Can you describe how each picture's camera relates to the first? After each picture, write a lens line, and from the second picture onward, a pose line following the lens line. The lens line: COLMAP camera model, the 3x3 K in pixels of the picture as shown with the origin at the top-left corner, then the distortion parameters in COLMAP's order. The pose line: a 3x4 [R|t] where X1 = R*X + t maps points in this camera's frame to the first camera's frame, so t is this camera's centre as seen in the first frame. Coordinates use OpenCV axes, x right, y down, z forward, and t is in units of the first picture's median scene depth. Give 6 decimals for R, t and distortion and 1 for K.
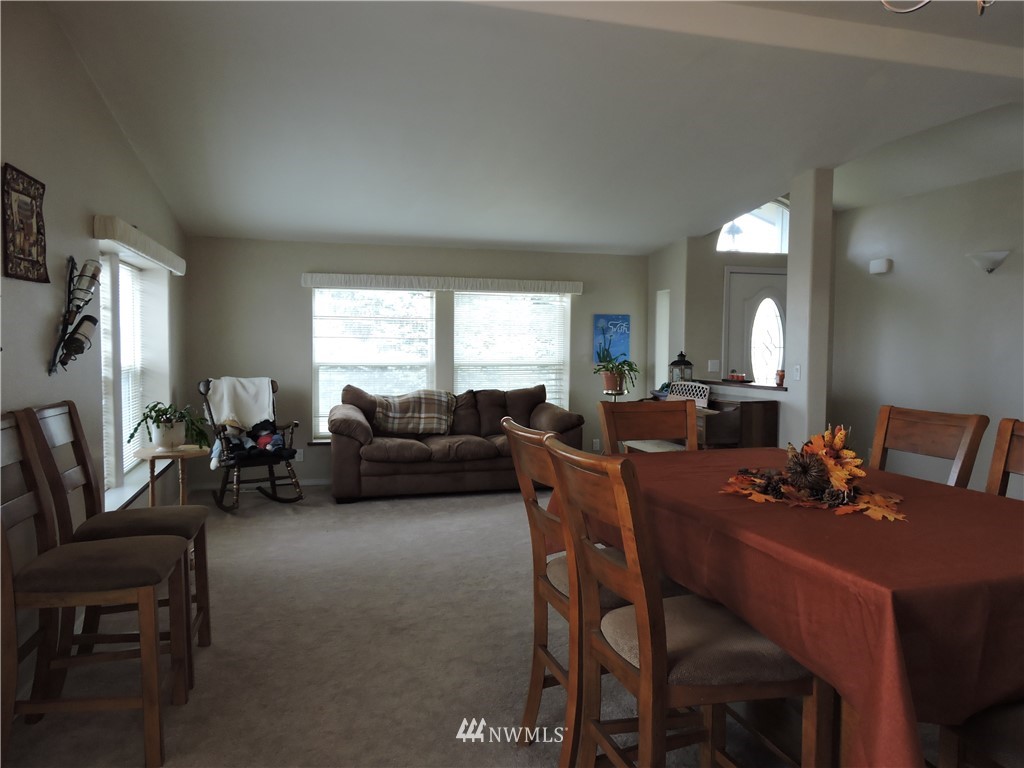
lens RADIAL K [[733.7, 0, 509.1], [0, 733.7, 385.4], [0, 0, 1]] dist [0.008123, -0.000759]
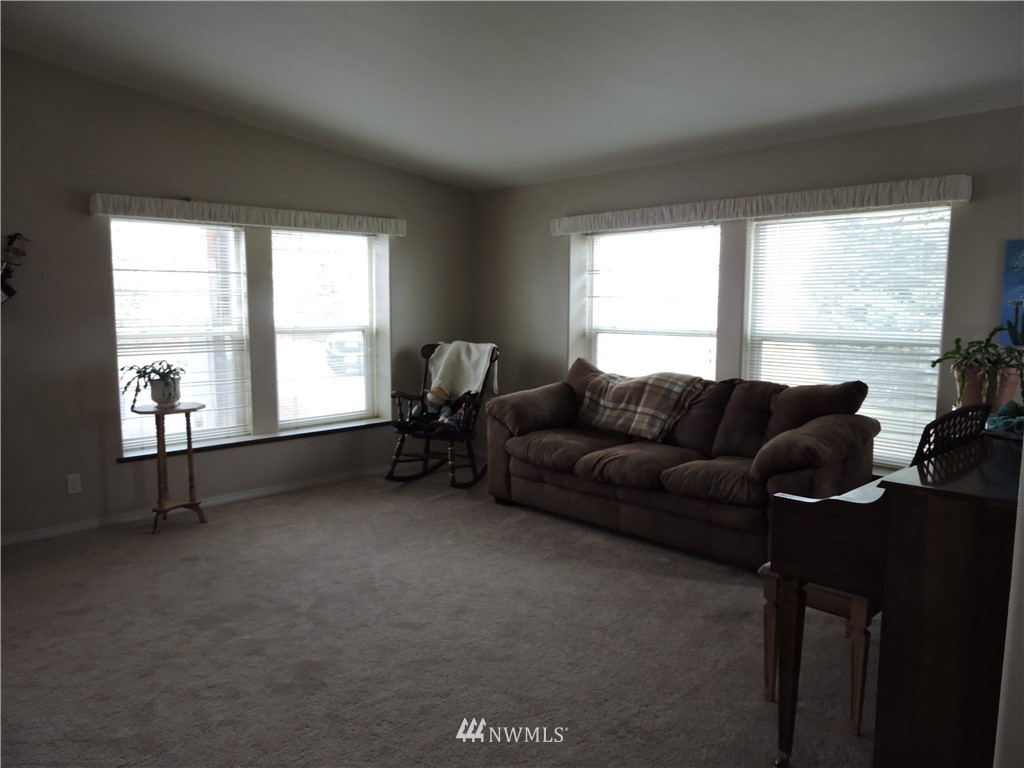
lens RADIAL K [[733.7, 0, 509.1], [0, 733.7, 385.4], [0, 0, 1]] dist [0.008123, -0.000759]
pose [[0.475504, 0.095672, -0.874496, 0.425852], [-0.048333, 0.995408, 0.082619, -0.032482], [0.878385, 0.002981, 0.477944, 0.560234]]
